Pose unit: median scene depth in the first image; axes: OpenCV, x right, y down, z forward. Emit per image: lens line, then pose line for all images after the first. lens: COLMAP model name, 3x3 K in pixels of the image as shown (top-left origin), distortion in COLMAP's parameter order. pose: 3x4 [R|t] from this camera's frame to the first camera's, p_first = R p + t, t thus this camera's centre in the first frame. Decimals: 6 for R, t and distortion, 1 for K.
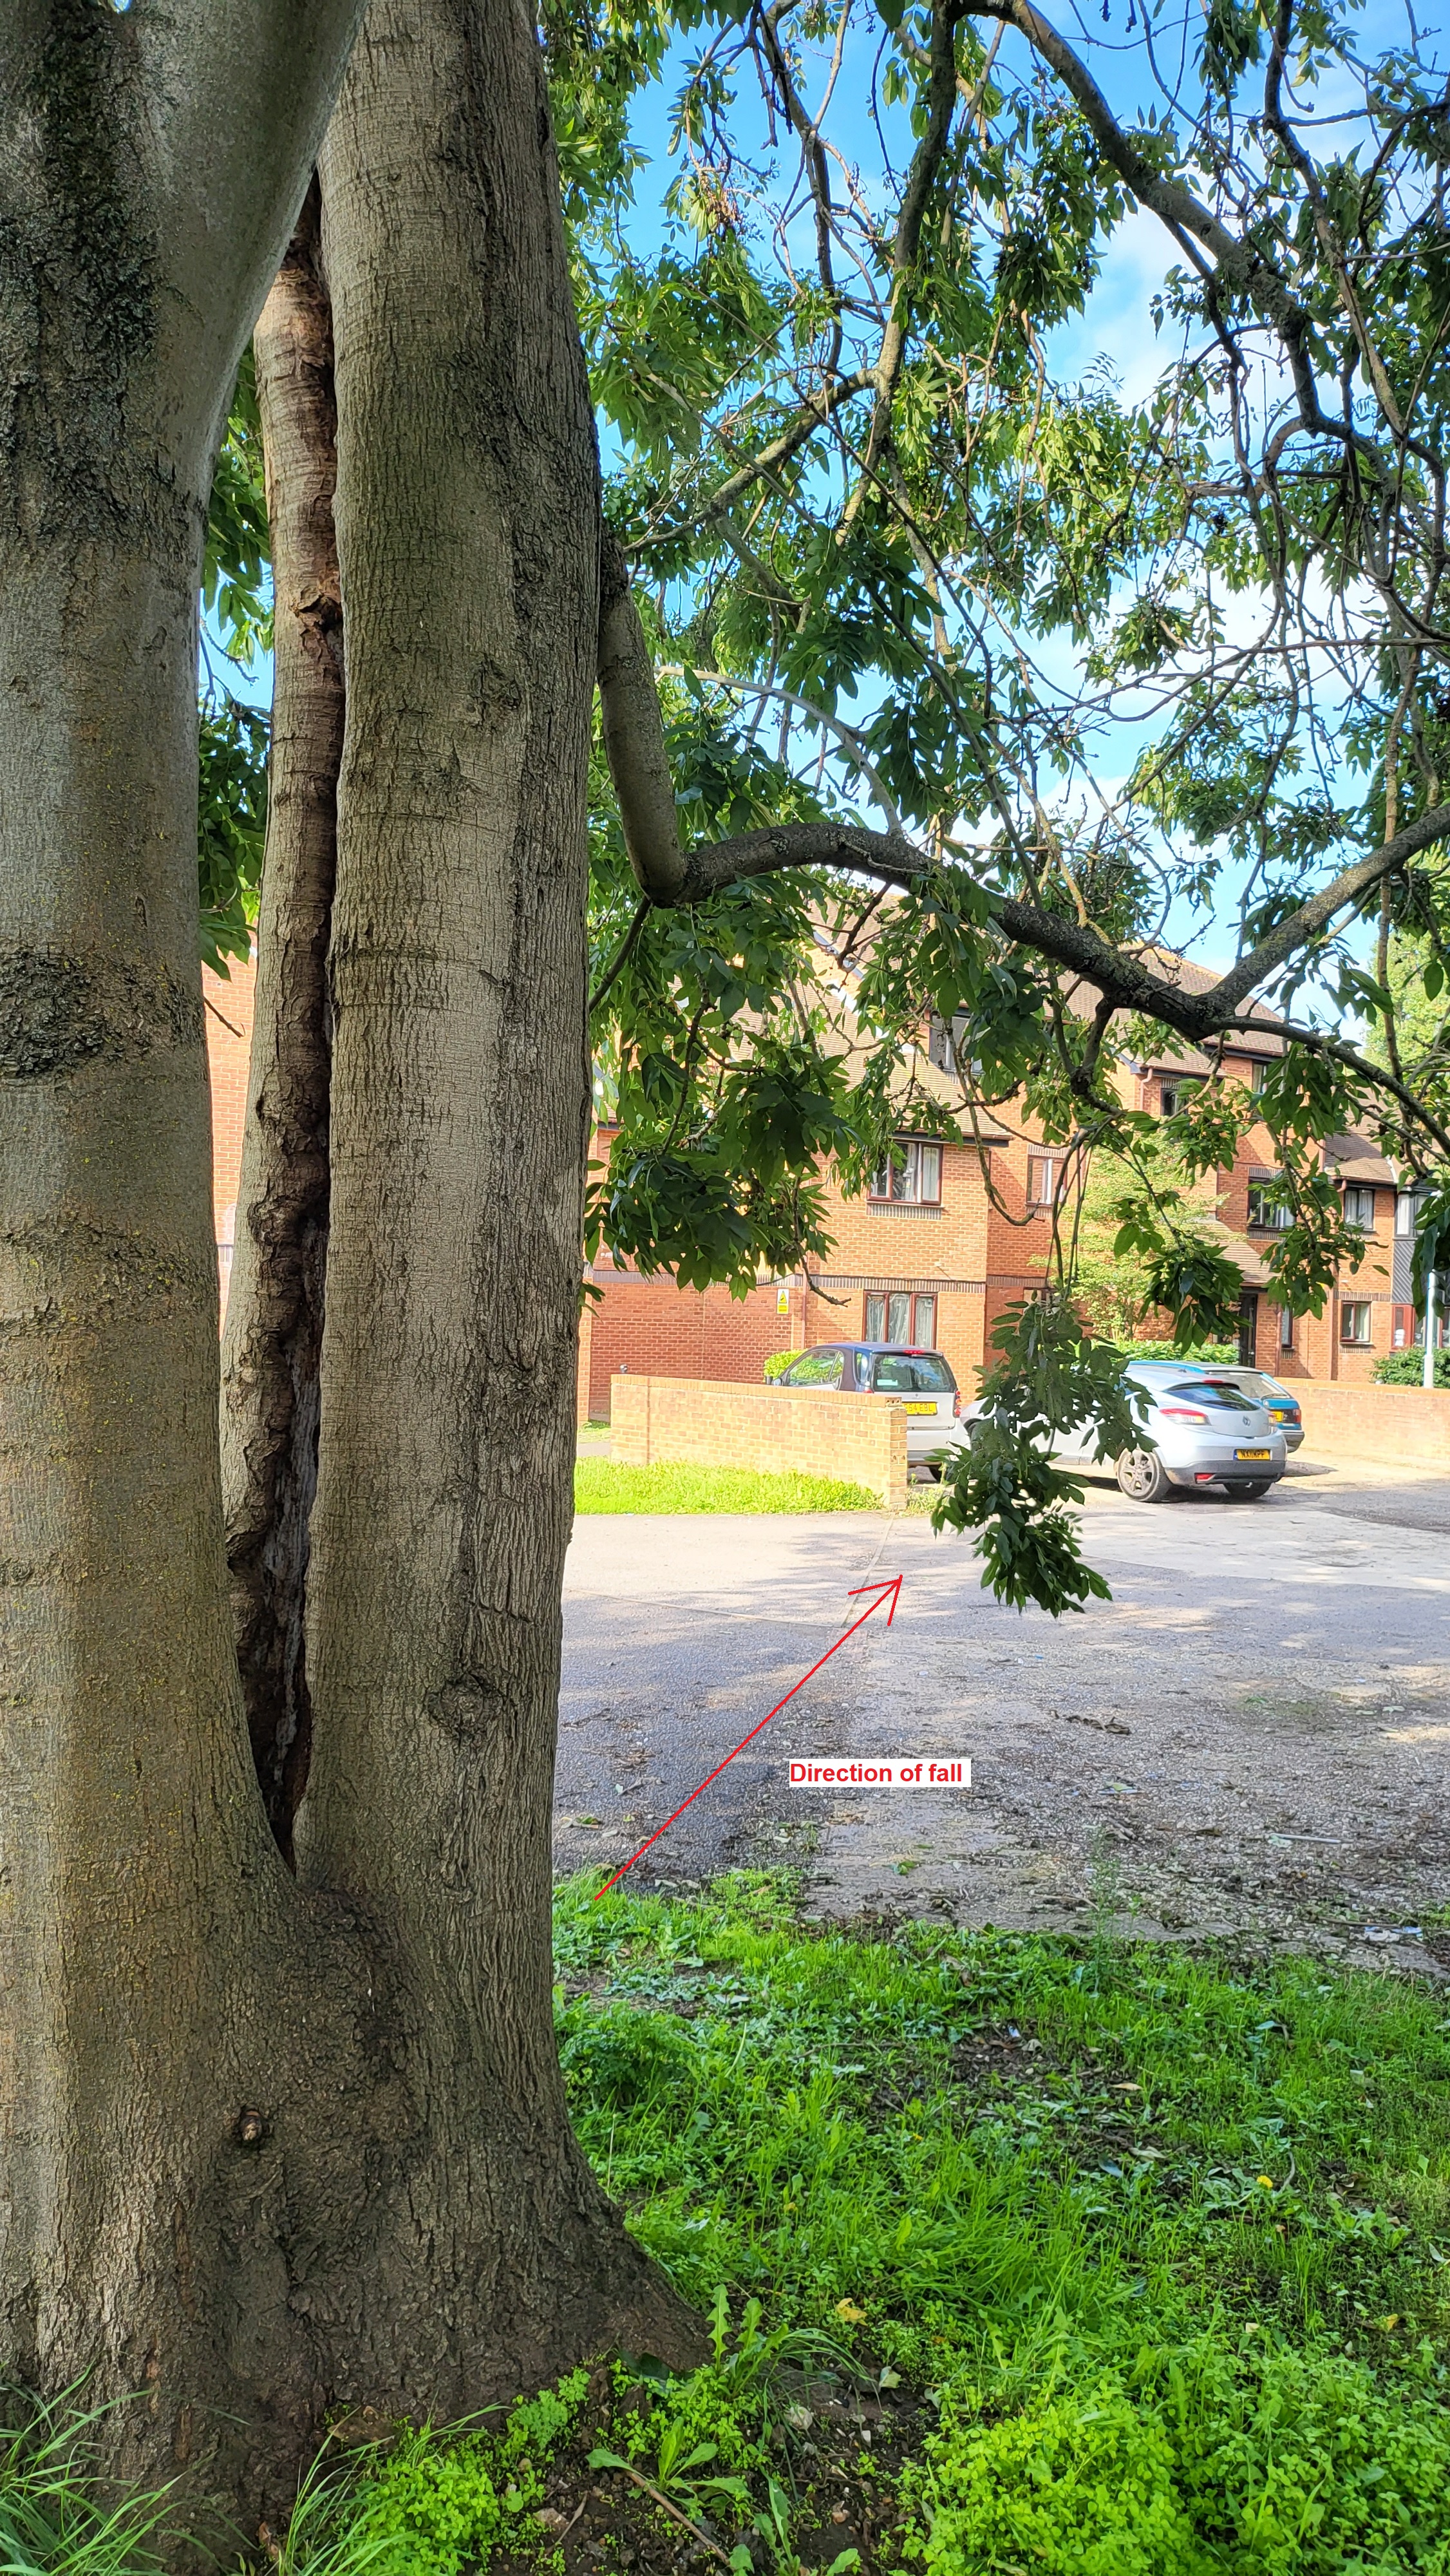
lens RADIAL K [[1787.5, 0, 725.0], [0, 1787.5, 1288.0], [0, 0, 1]] dist [-0.009738, -0.002523]
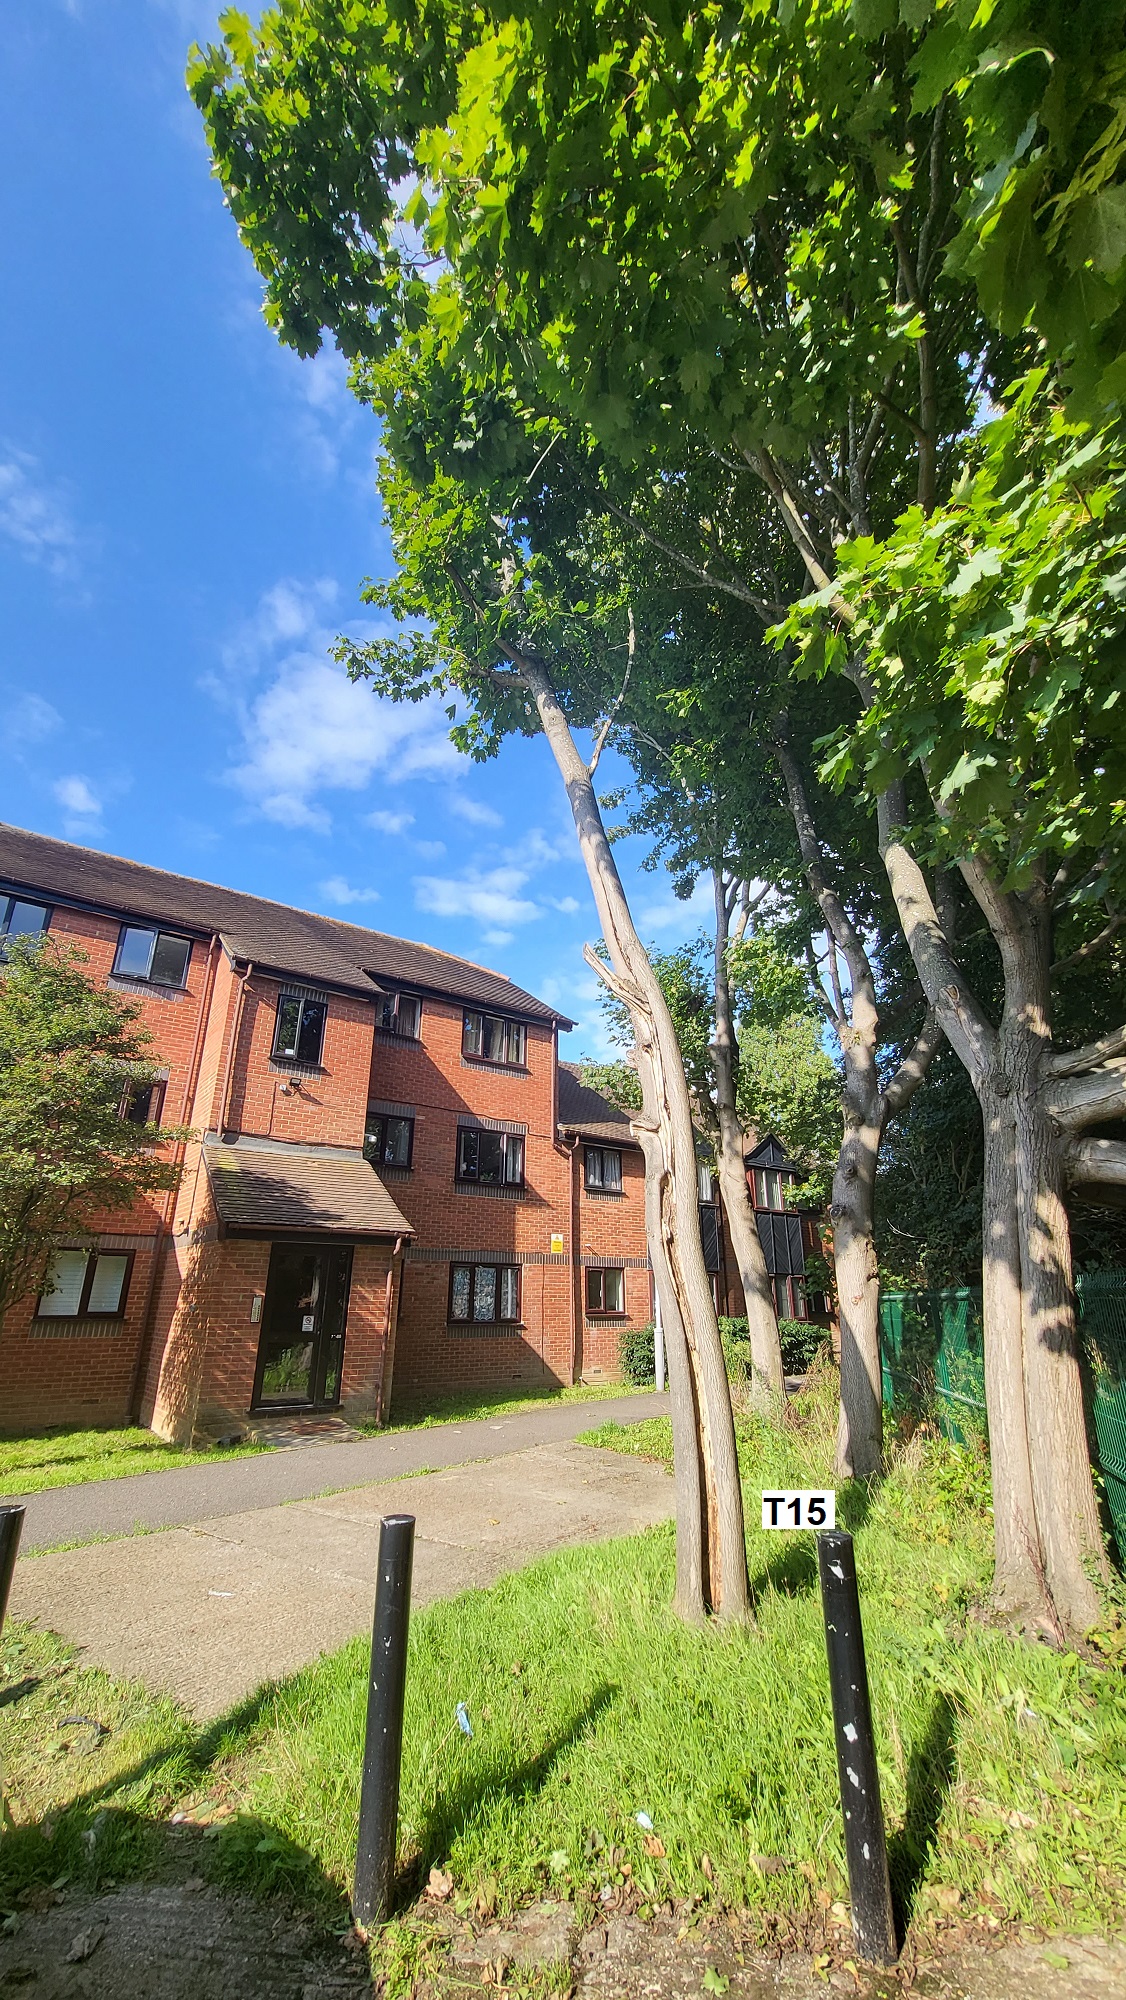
lens RADIAL K [[787.7, 0, 567.5], [0, 787.7, 1002.4], [0, 0, 1]] dist [0.000559, 0.000174]
pose [[0.997727, -0.005835, 0.067131, 0.329972], [0.028984, 0.936538, -0.349367, 0.022726], [-0.060832, 0.350519, 0.934578, 0.601710]]
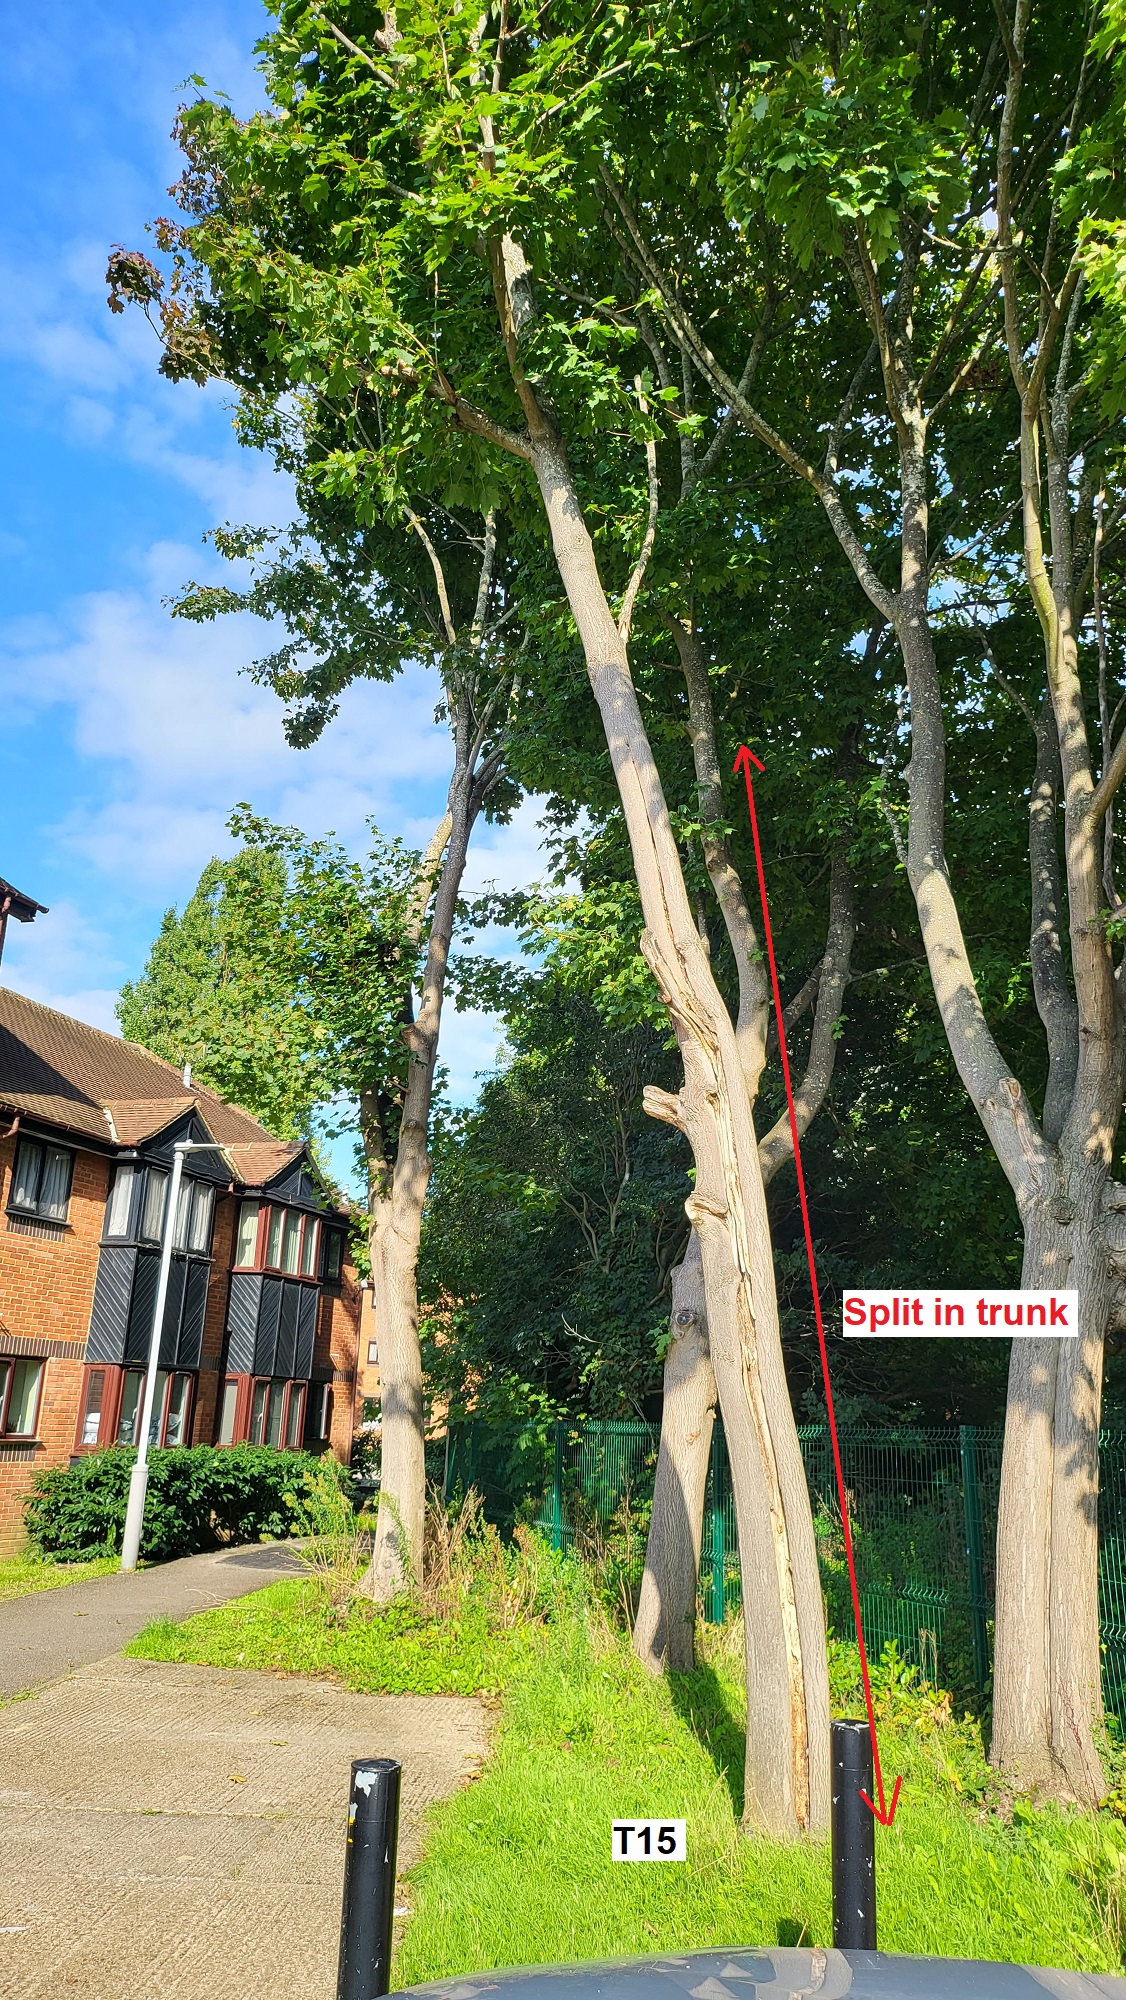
lens RADIAL K [[1390.5, 0, 563.0], [0, 1390.5, 1000.0], [0, 0, 1]] dist [0.045837, -0.024796]
pose [[0.790894, 0.171198, 0.587519, 0.237496], [-0.007721, 0.962786, -0.270154, 0.018019], [-0.611905, 0.209126, 0.762784, 0.608220]]
